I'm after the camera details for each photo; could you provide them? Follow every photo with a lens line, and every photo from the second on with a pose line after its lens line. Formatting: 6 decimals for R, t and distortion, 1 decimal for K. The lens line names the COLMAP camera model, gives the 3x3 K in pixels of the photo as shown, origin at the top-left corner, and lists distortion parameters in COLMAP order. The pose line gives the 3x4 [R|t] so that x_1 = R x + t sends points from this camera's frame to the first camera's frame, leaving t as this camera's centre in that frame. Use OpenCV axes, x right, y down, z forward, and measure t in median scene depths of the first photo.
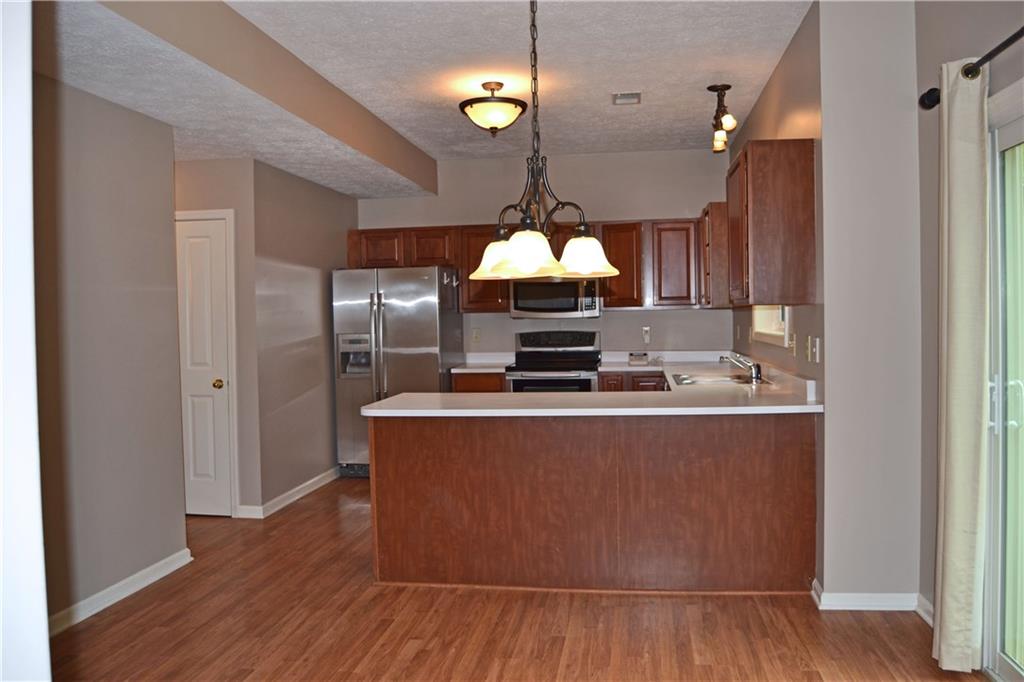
lens RADIAL K [[814.7, 0, 512.0], [0, 814.7, 341.0], [0, 0, 1]] dist [-0.096301, 0.038664]
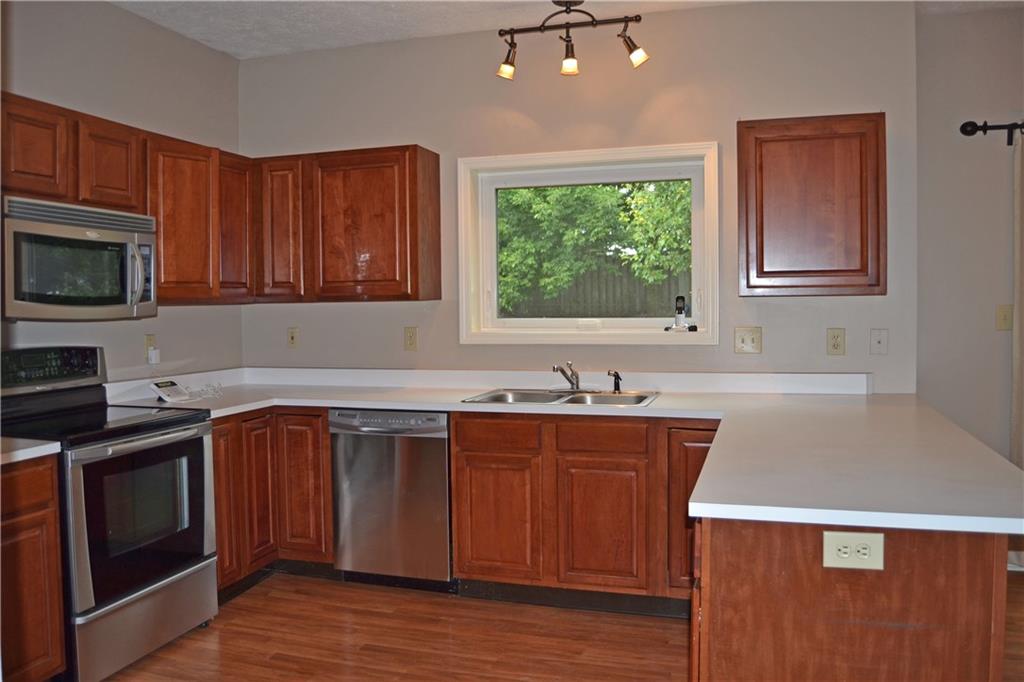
lens RADIAL K [[814.7, 0, 512.0], [0, 814.7, 341.0], [0, 0, 1]] dist [-0.096301, 0.038664]
pose [[0.156280, -0.029052, 0.987285, -0.618906], [0.038893, 0.998973, 0.023240, -0.029781], [-0.986947, 0.034767, 0.157250, 1.212422]]
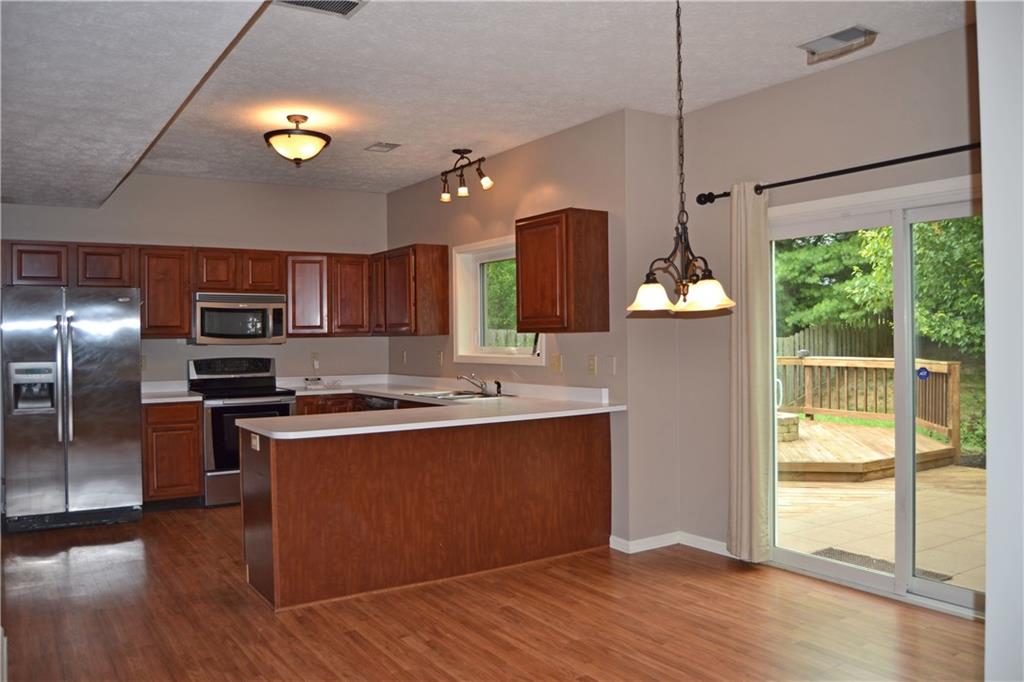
lens RADIAL K [[814.7, 0, 512.0], [0, 814.7, 341.0], [0, 0, 1]] dist [-0.096301, 0.038664]
pose [[0.748352, 0.005915, 0.663275, -0.624732], [0.019757, 0.999318, -0.031203, 0.008434], [-0.663007, 0.036455, 0.747725, 0.070070]]
